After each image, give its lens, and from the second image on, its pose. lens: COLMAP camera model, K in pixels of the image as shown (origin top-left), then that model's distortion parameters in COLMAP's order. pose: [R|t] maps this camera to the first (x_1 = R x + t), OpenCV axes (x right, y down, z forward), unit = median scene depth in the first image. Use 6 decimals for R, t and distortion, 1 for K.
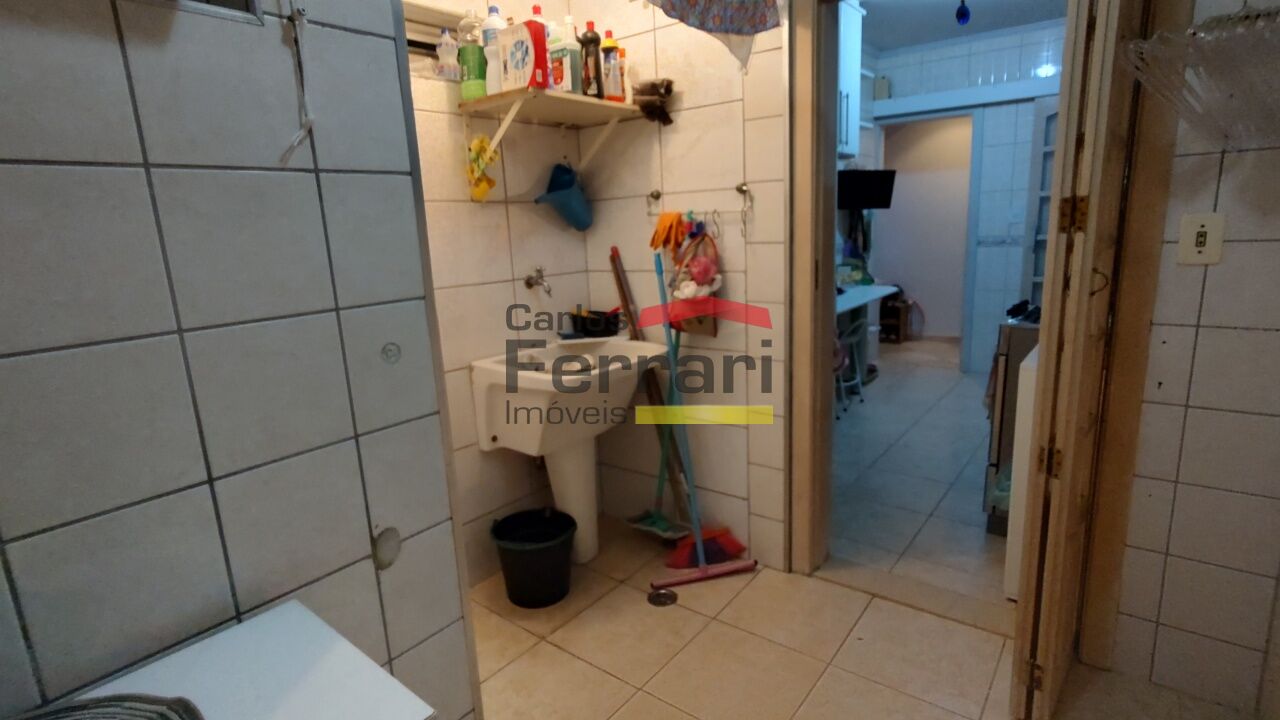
lens RADIAL K [[629.6, 0, 643.3], [0, 629.6, 360.5], [0, 0, 1]] dist [-0.003456, 0.000379]
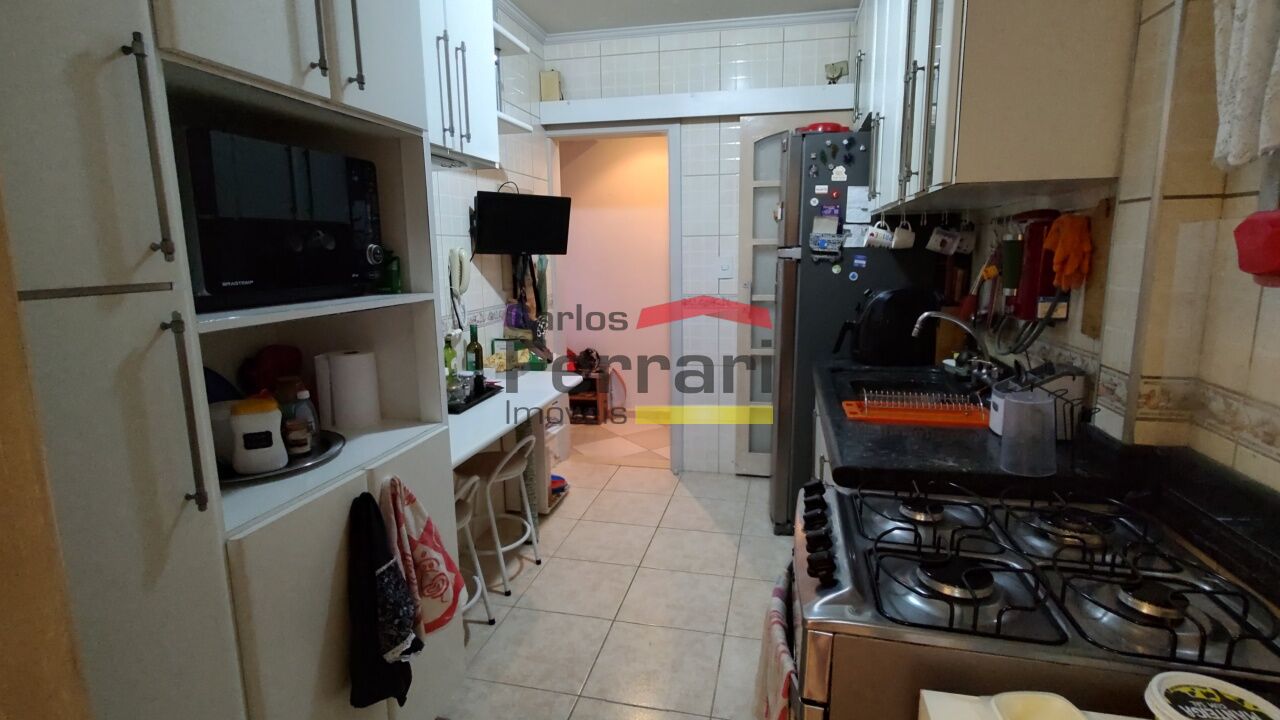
lens RADIAL K [[629.6, 0, 644.9], [0, 629.6, 357.3], [0, 0, 1]] dist [-0.003456, 0.000379]
pose [[0.903301, -0.037697, 0.427347, 0.168042], [0.060431, 0.997380, -0.039756, -0.095914], [-0.424729, 0.061737, 0.903213, 0.348005]]
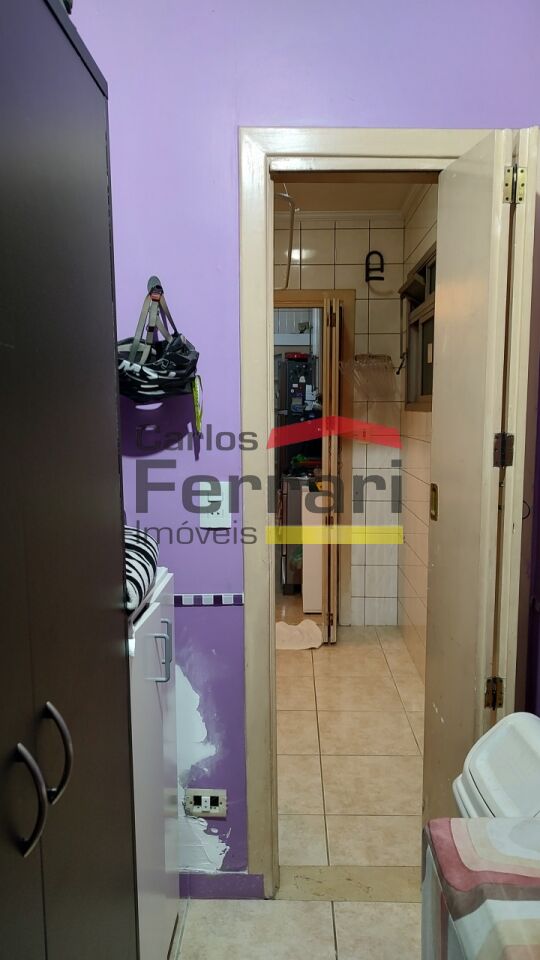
lens RADIAL K [[682.6, 0, 271.2], [0, 682.6, 483.4], [0, 0, 1]] dist [0.004116, -0.000014]
pose [[0.812336, -0.017549, 0.582925, -0.292359], [0.090284, 0.991281, -0.095972, 0.066877], [-0.576158, 0.130590, 0.806838, -0.279352]]
